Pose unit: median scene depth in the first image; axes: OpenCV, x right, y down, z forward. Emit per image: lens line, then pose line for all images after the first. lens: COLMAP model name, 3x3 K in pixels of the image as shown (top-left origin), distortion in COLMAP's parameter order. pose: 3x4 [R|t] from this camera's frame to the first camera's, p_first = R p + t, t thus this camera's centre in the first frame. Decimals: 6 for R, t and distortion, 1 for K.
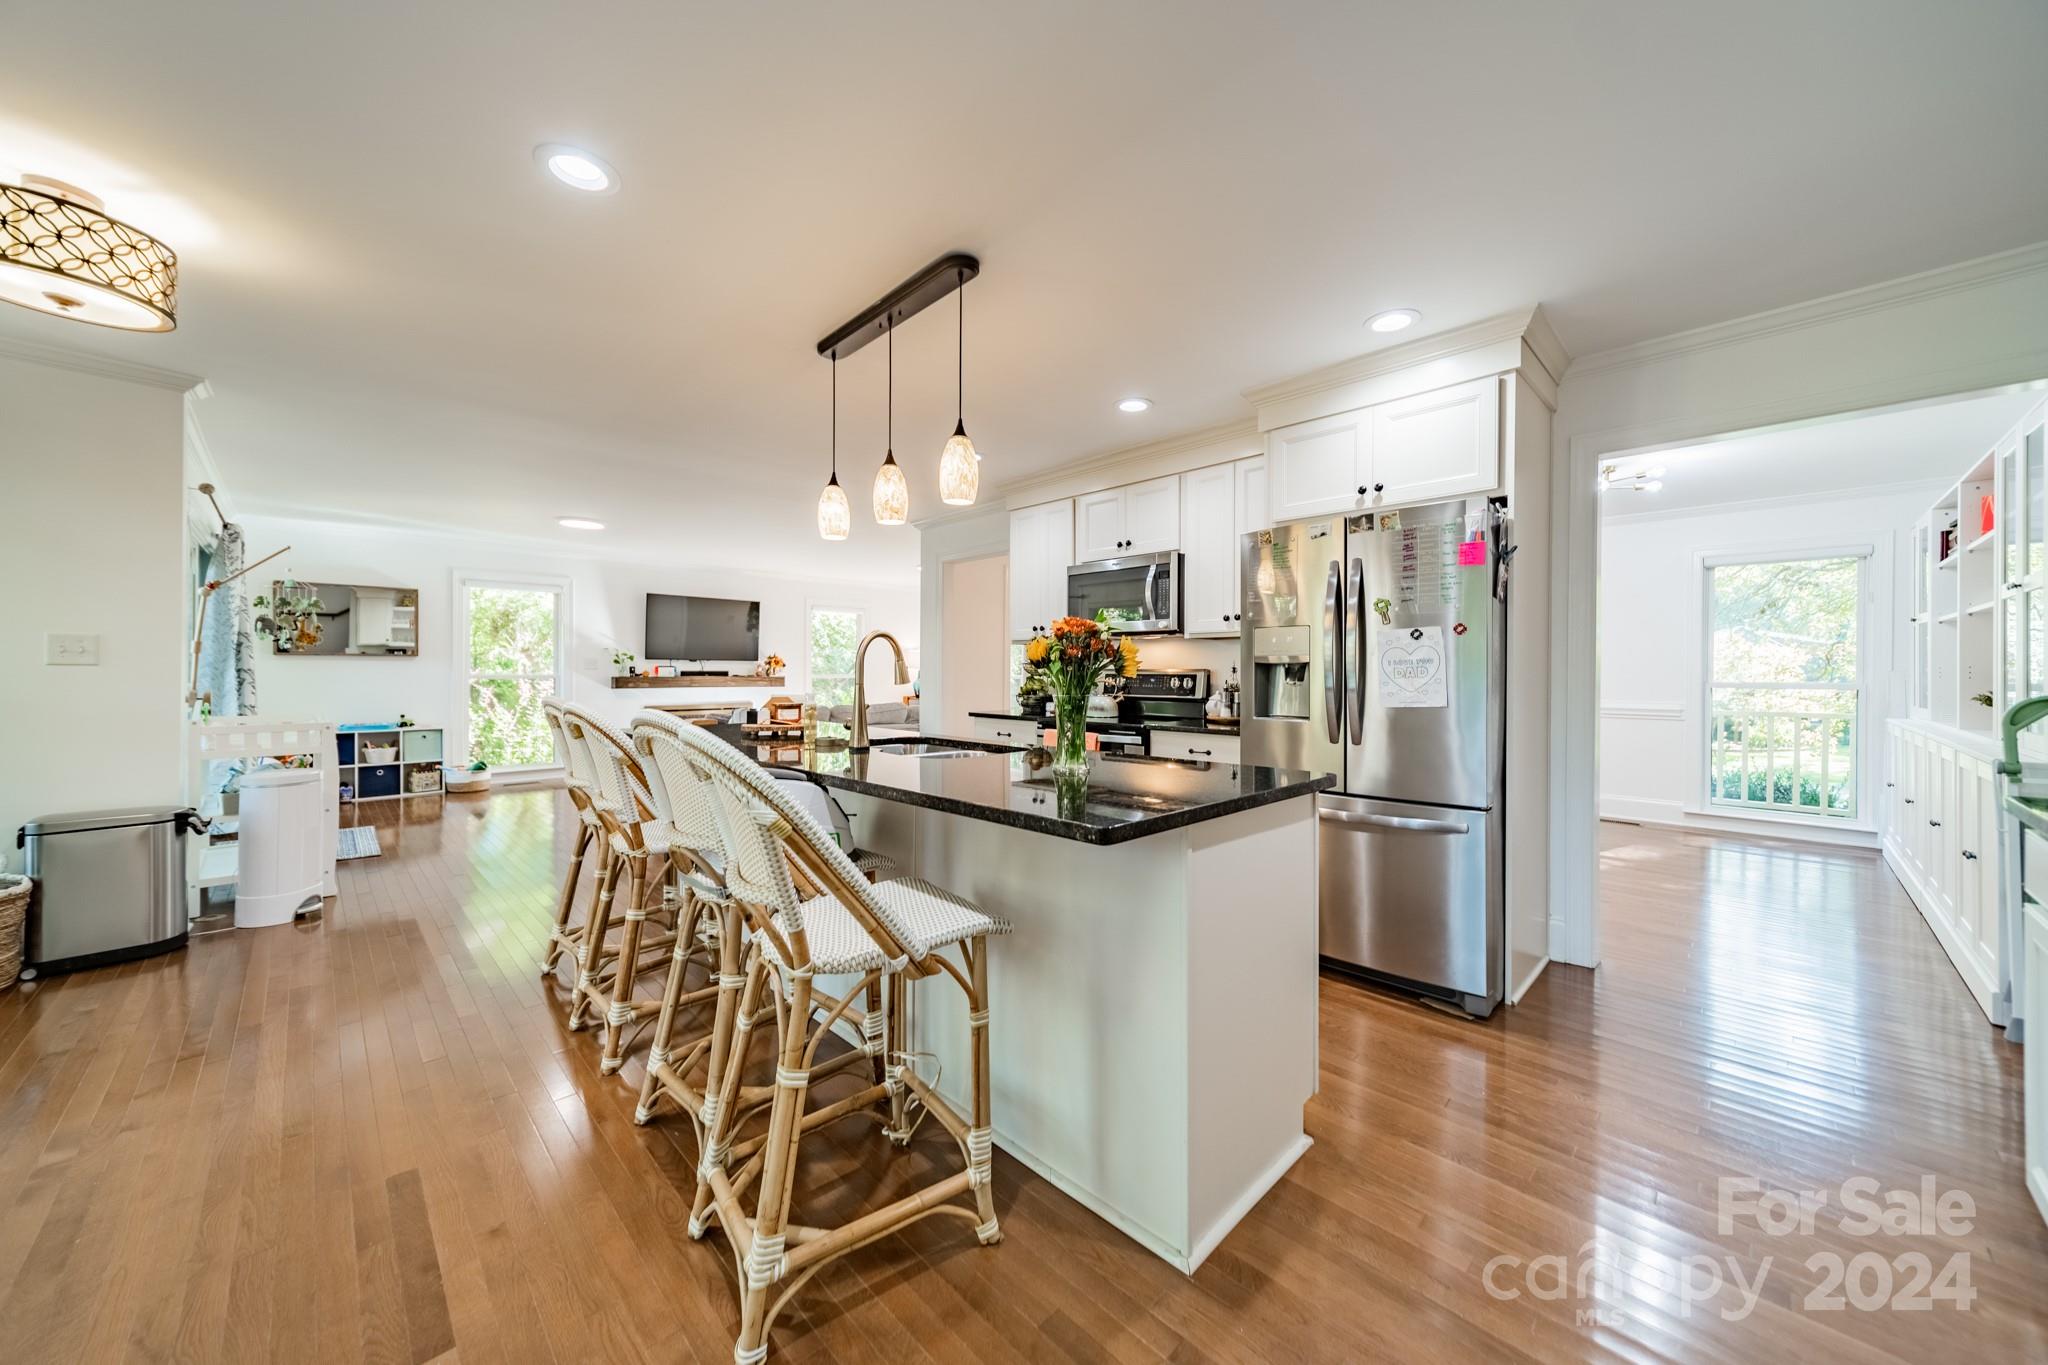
lens RADIAL K [[714.0, 0, 1026.3], [0, 714.0, 675.6], [0, 0, 1]] dist [0.008370, -0.000040]
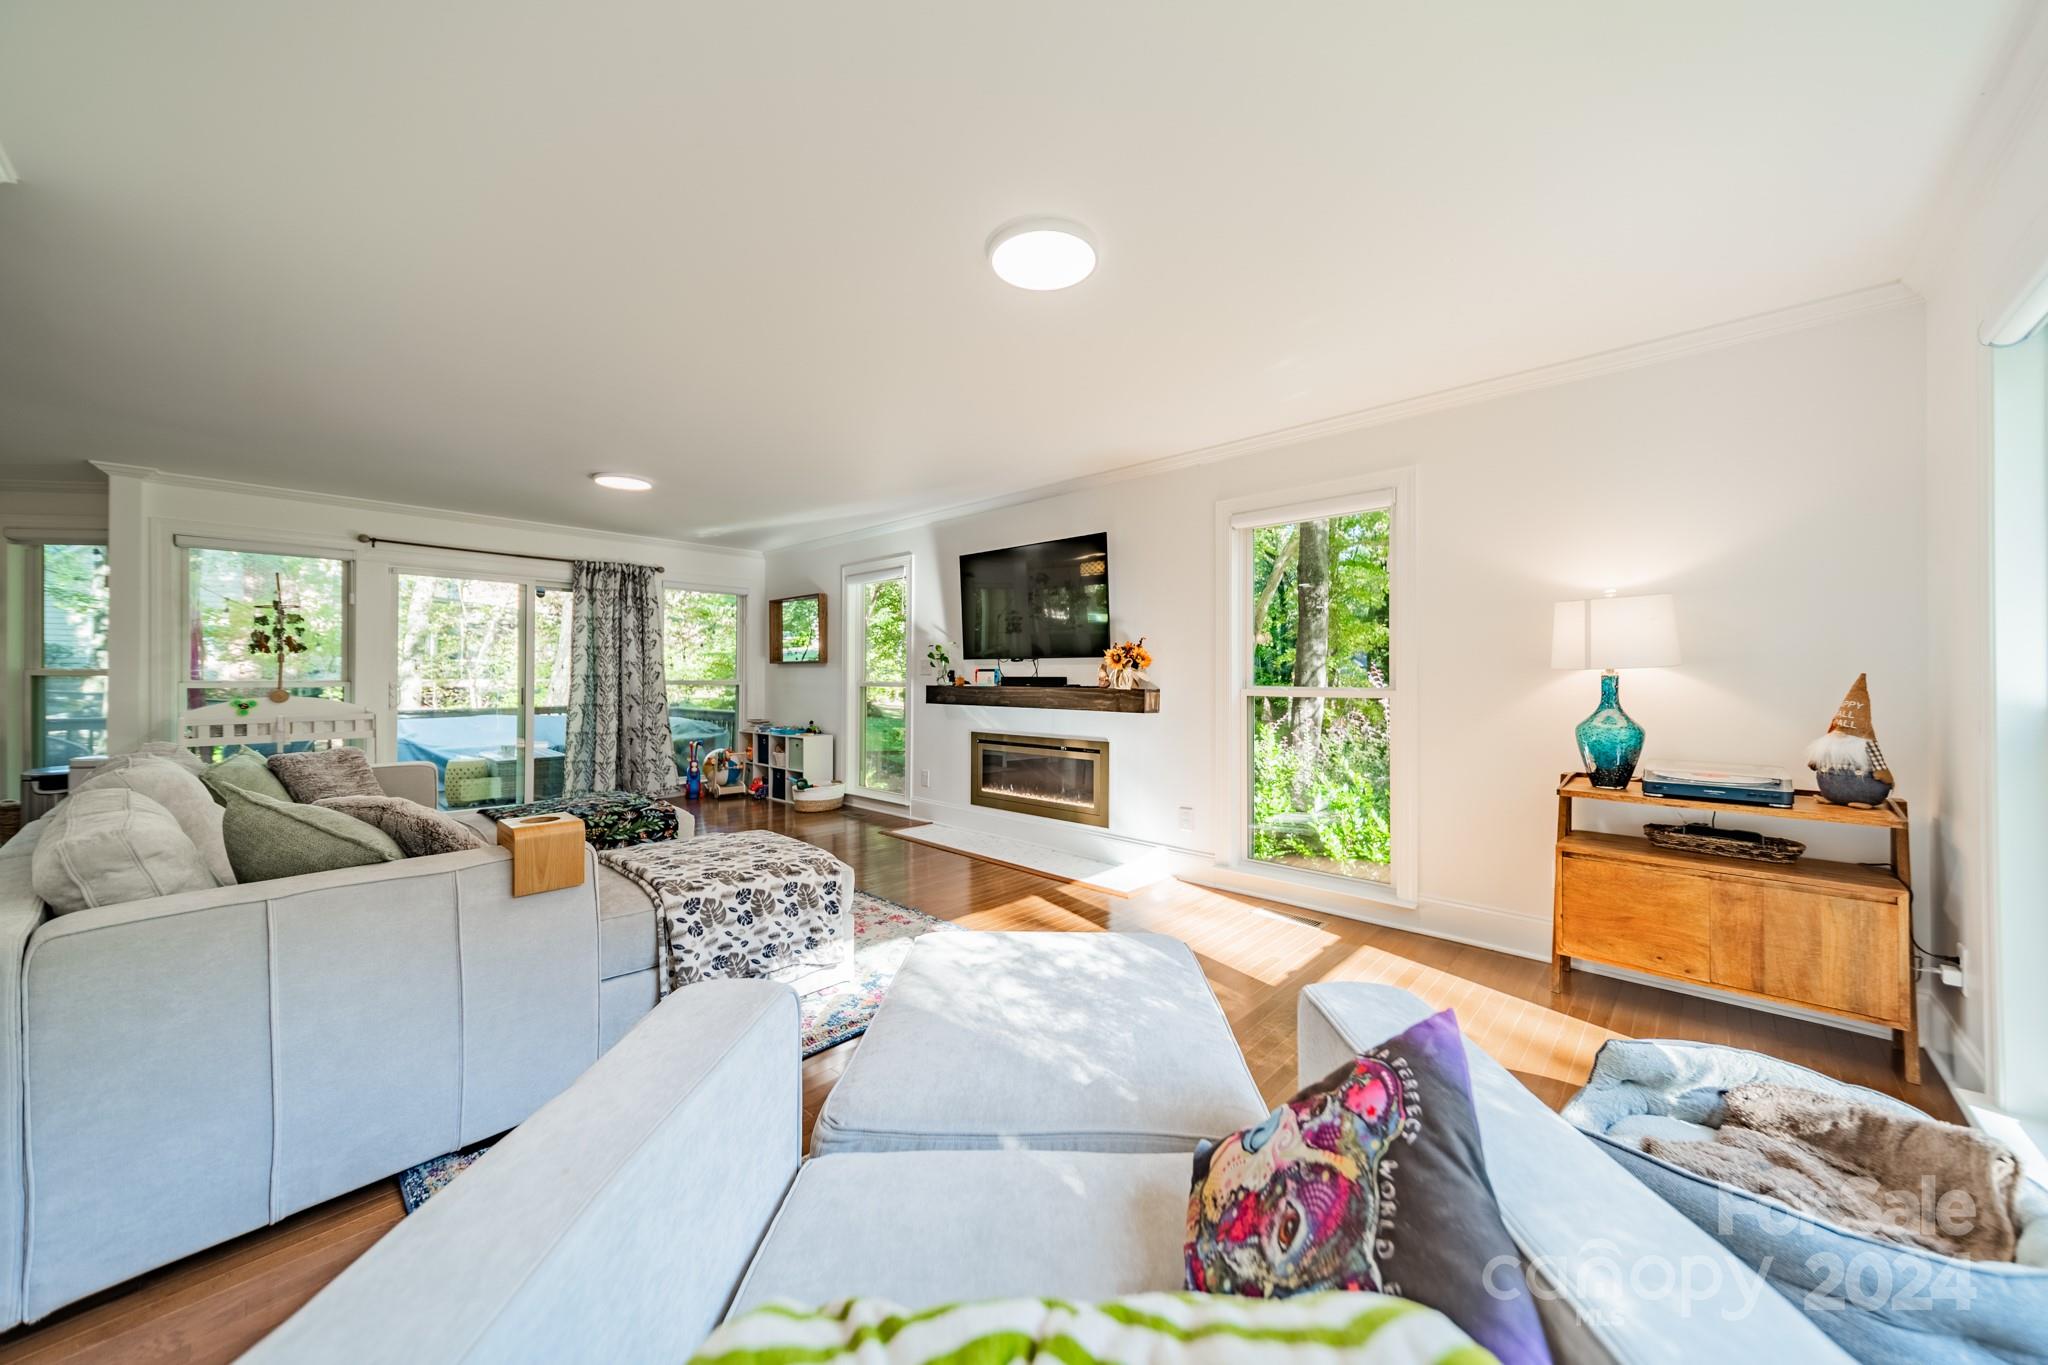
lens RADIAL K [[721.6, 0, 1026.2], [0, 721.6, 675.2], [0, 0, 1]] dist [0.006755, -0.000058]
pose [[0.031702, -0.004643, -0.999487, 0.140804], [-0.008981, 0.999948, -0.004930, -0.006754], [0.999457, 0.009133, 0.031659, 1.276332]]
